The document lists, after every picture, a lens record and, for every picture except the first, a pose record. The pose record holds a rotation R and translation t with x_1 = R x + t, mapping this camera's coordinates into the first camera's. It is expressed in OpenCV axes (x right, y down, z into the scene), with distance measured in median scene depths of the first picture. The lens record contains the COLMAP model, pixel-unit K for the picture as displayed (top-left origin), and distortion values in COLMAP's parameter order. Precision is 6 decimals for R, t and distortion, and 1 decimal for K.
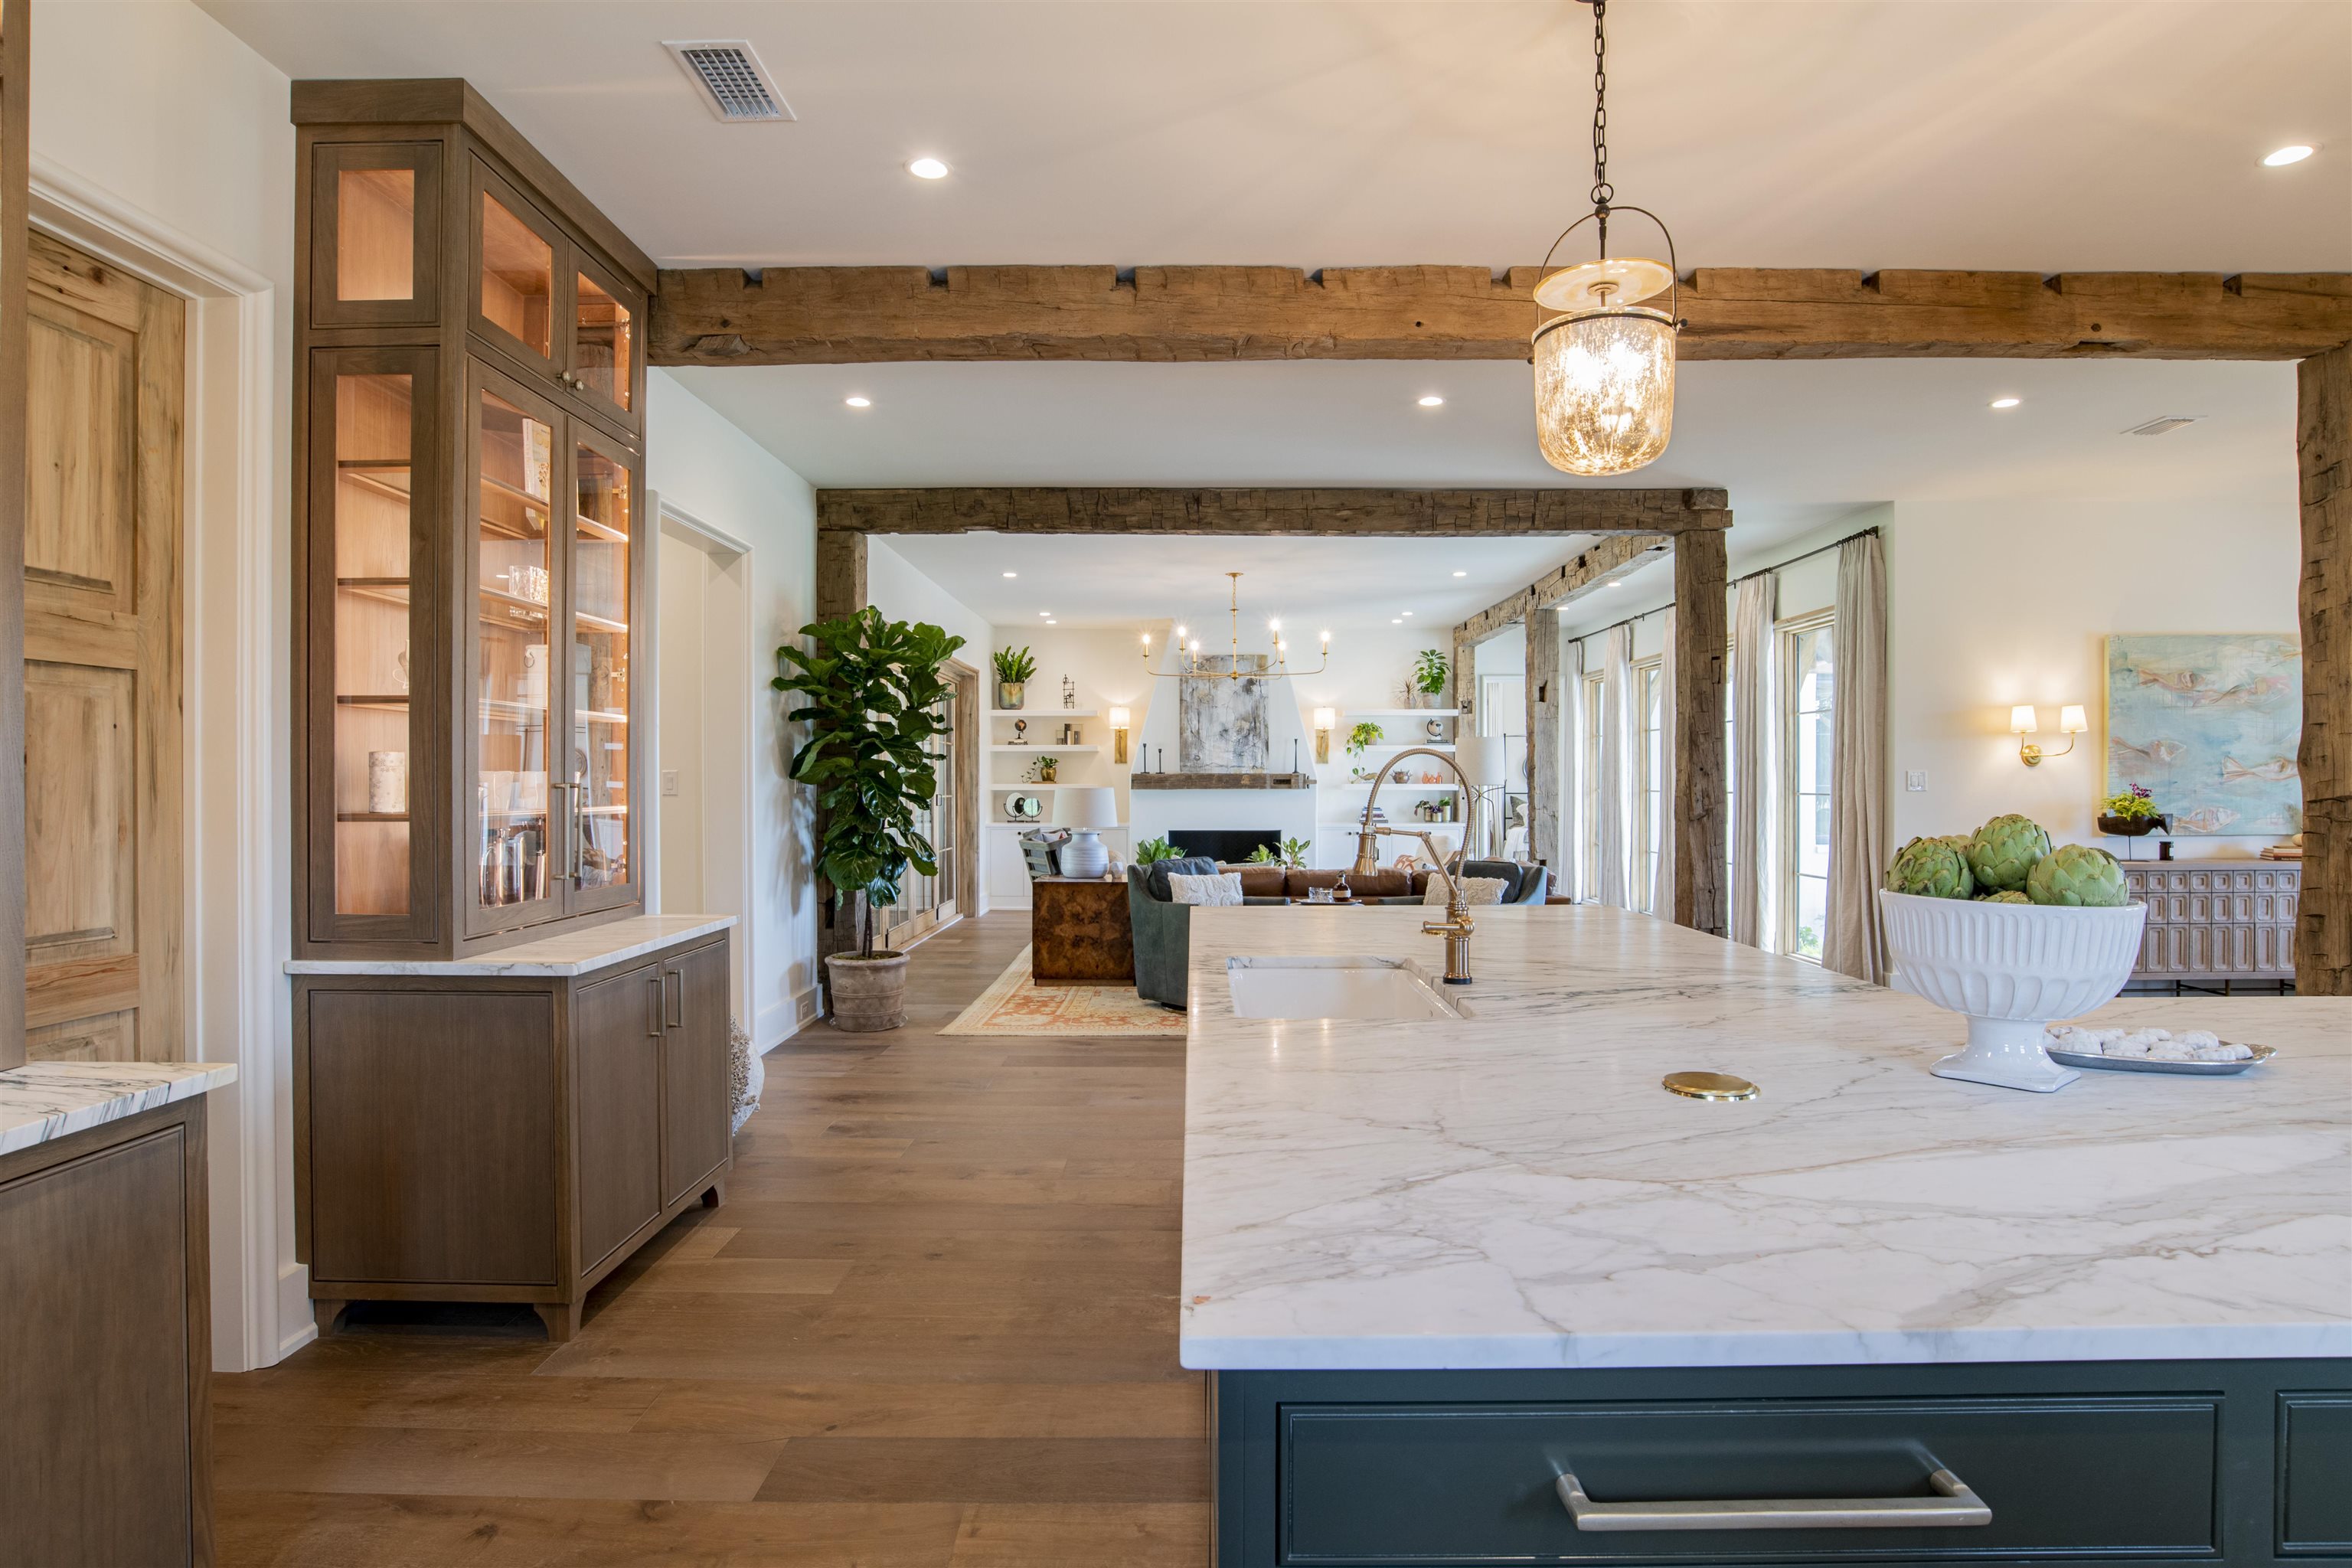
lens RADIAL K [[1254.2, 0, 1154.7], [0, 1254.2, 794.7], [0, 0, 1]] dist [-0.048382, 0.014579]
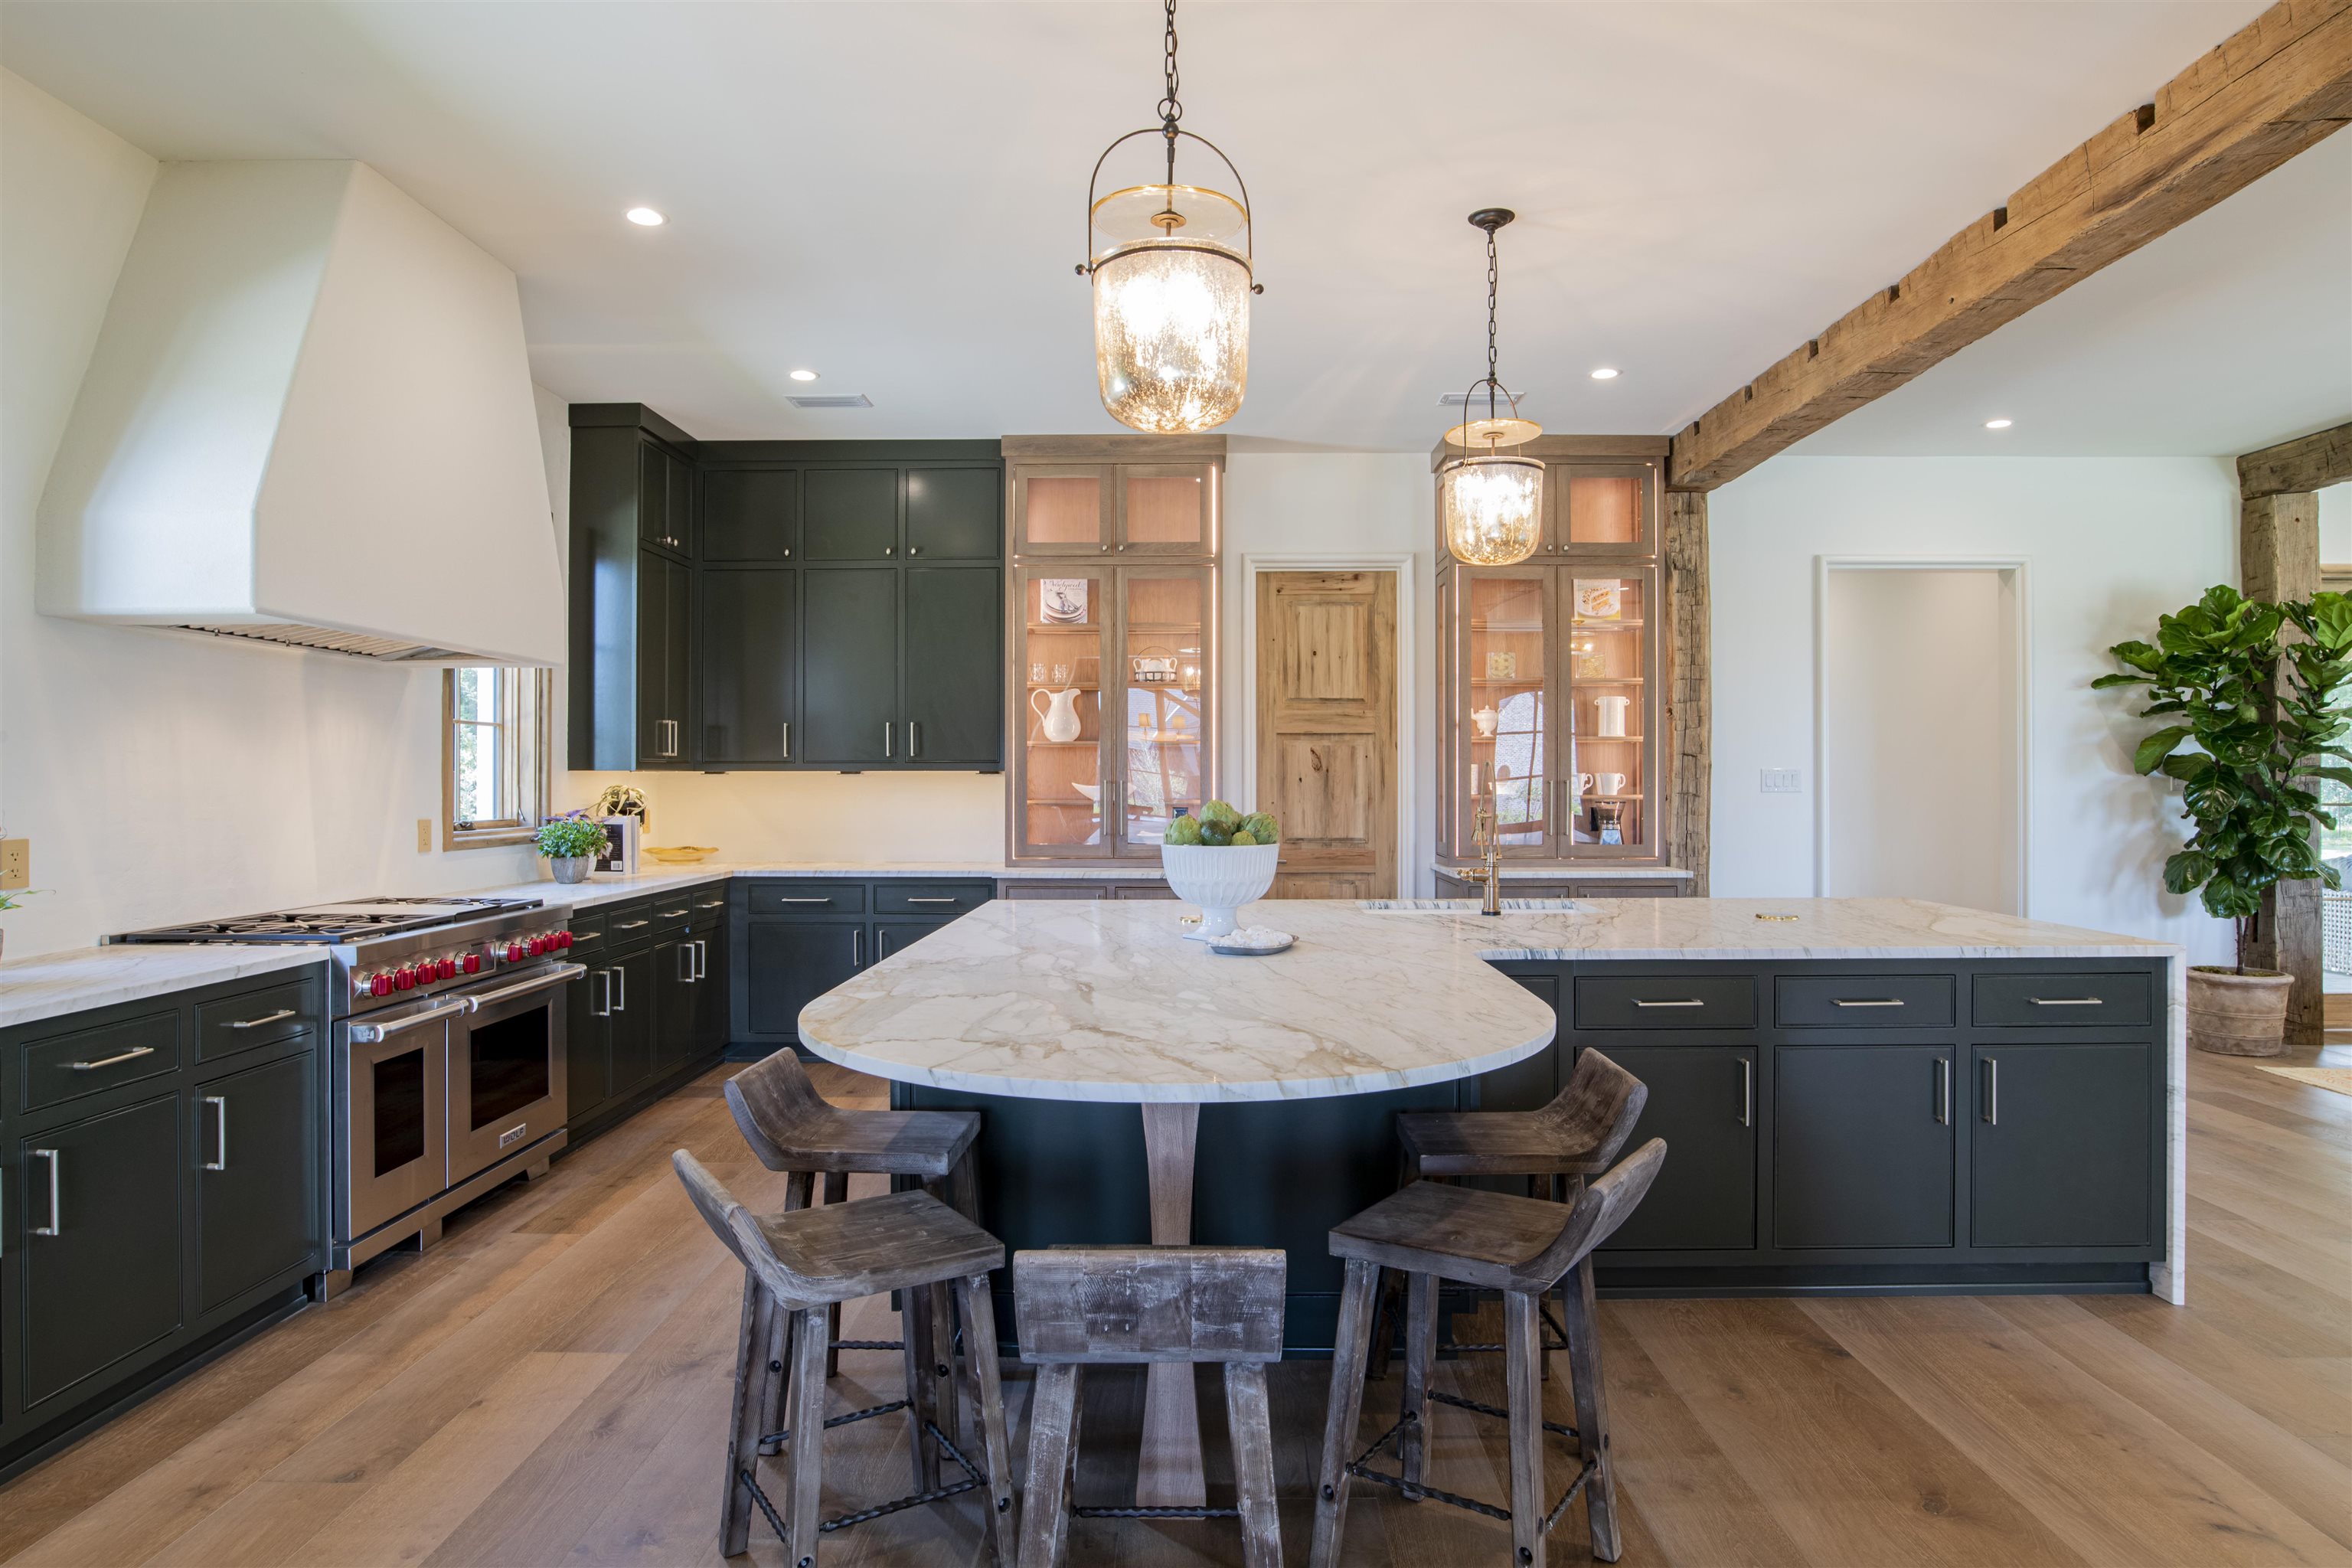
lens RADIAL K [[1351.4, 0, 1179.7], [0, 1351.4, 785.7], [0, 0, 1]] dist [-0.028763, -0.001521]
pose [[0.015737, 0.000439, -0.999876, 0.380472], [-0.009292, 0.999957, 0.000293, 0.000989], [0.999833, 0.009286, 0.015741, 0.118685]]
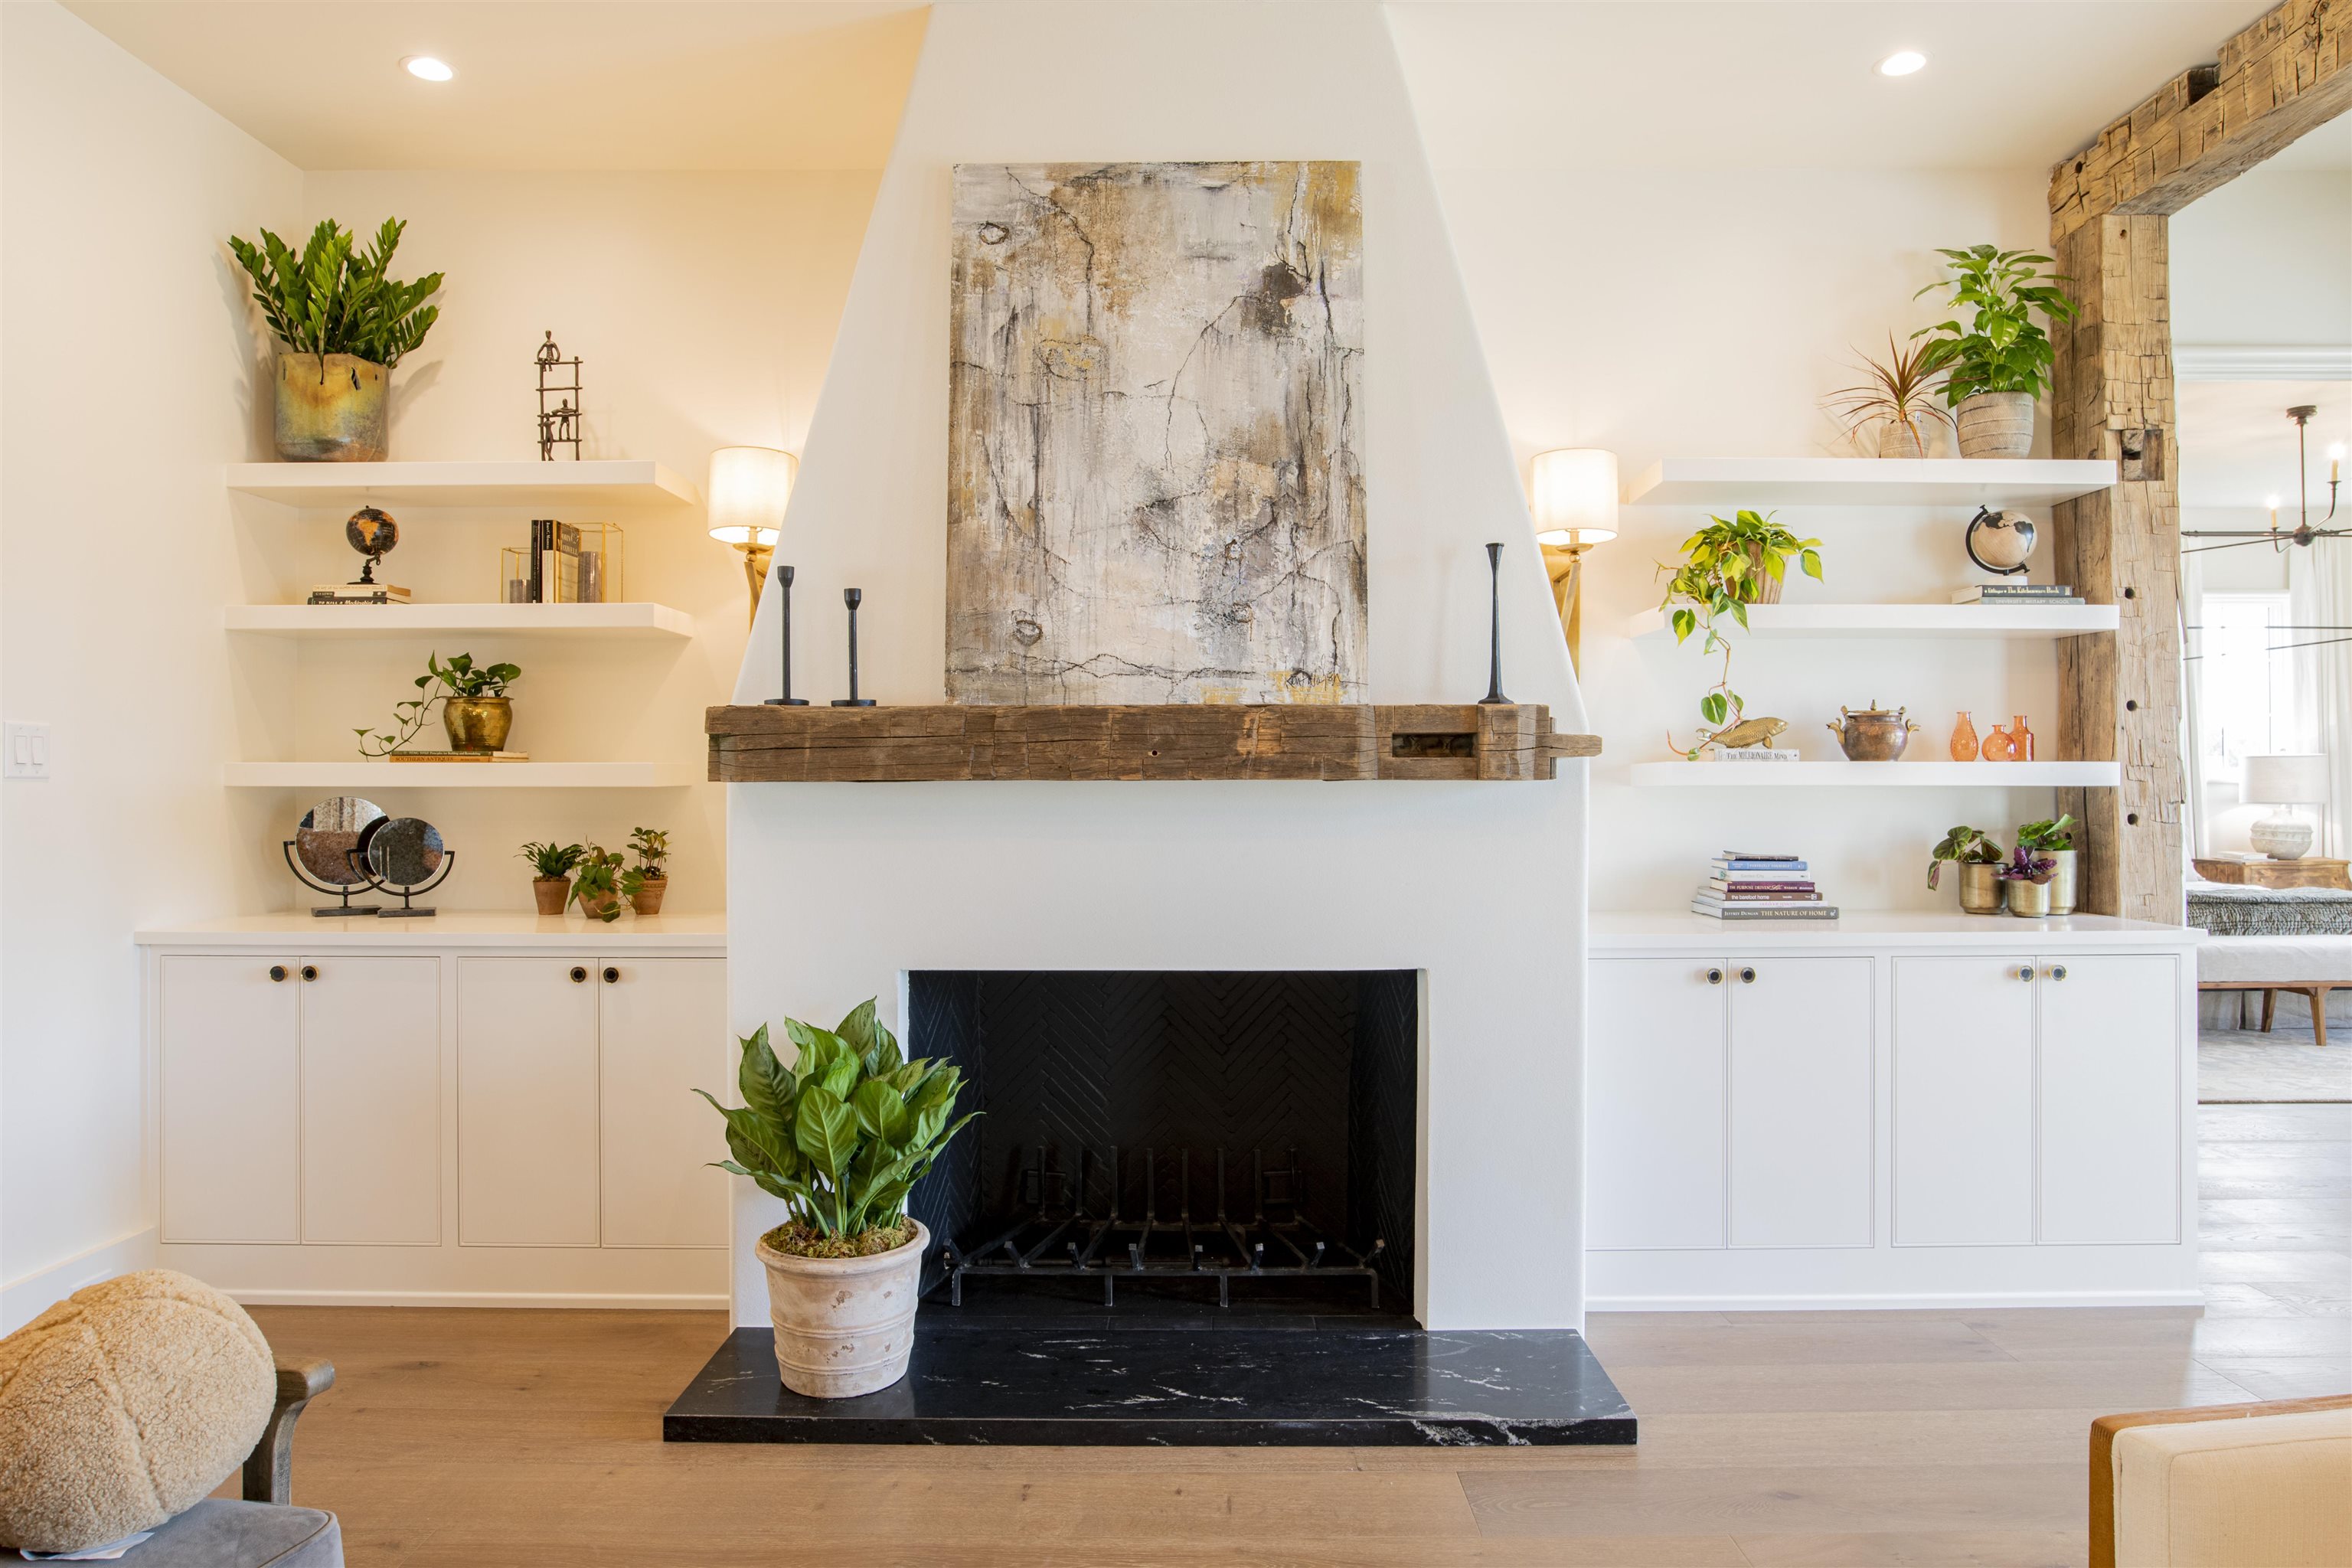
lens RADIAL K [[1449.0, 0, 1145.1], [0, 1449.0, 765.3], [0, 0, 1]] dist [-0.041200, 0.009272]
pose [[0.999999, 0.000966, 0.000979, 0.053424], [-0.000944, 0.999761, -0.021837, -0.001536], [-0.001000, 0.021836, 0.999761, 0.759179]]
